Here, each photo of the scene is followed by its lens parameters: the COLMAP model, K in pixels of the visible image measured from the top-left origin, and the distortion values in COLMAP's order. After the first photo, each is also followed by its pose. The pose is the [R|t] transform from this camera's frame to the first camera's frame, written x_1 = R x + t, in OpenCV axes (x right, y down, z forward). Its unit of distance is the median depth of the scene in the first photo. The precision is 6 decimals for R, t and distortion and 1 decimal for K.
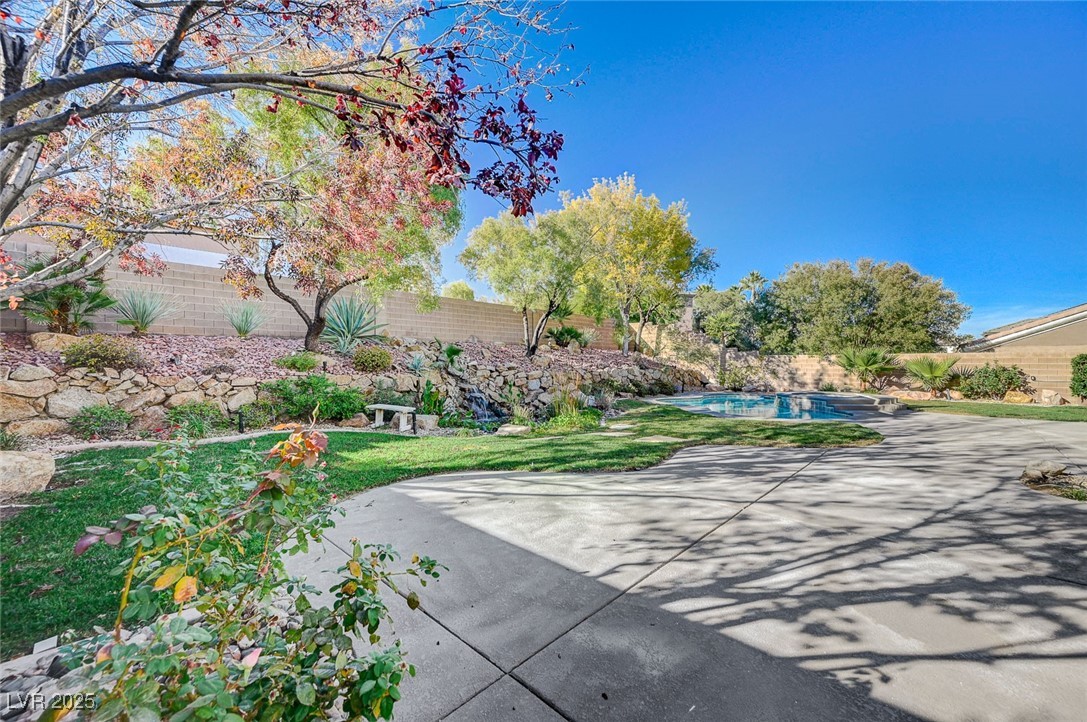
lens RADIAL K [[428.6, 0, 543.5], [0, 428.6, 361.0], [0, 0, 1]] dist [-0.000799, 0.000074]
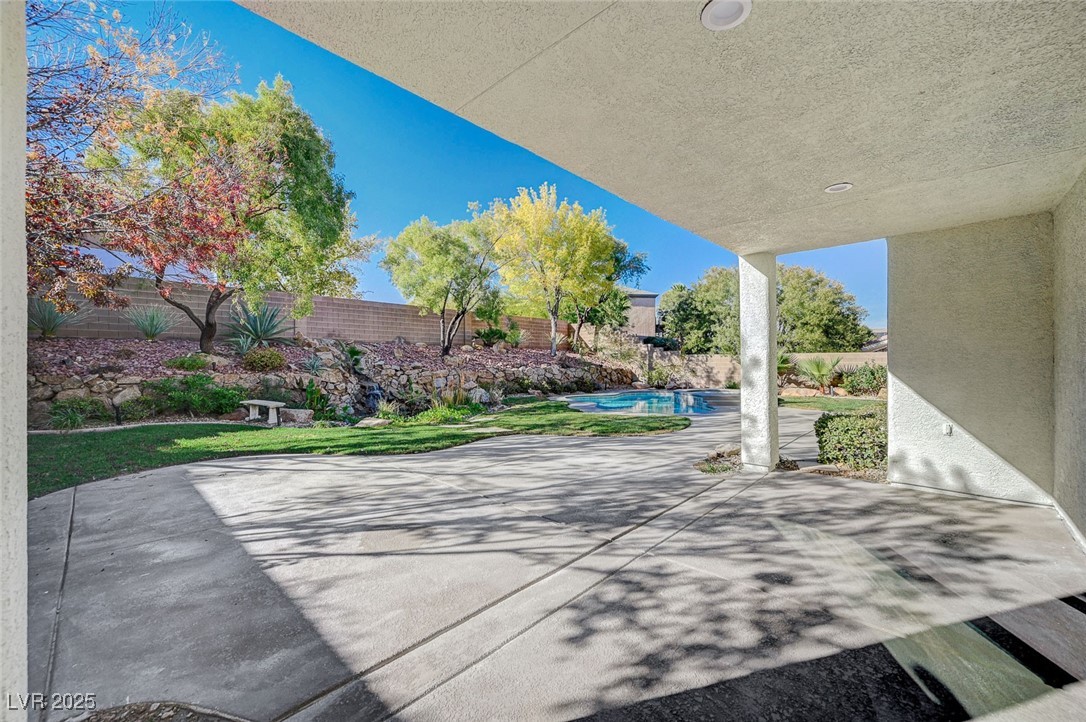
lens RADIAL K [[430.1, 0, 543.0], [0, 430.1, 361.0], [0, 0, 1]] dist [0.001487, 0.000138]
pose [[0.999998, -0.001249, 0.001231, 0.260434], [0.001245, 0.999992, 0.003699, -0.003466], [-0.001236, -0.003698, 0.999992, -0.092567]]
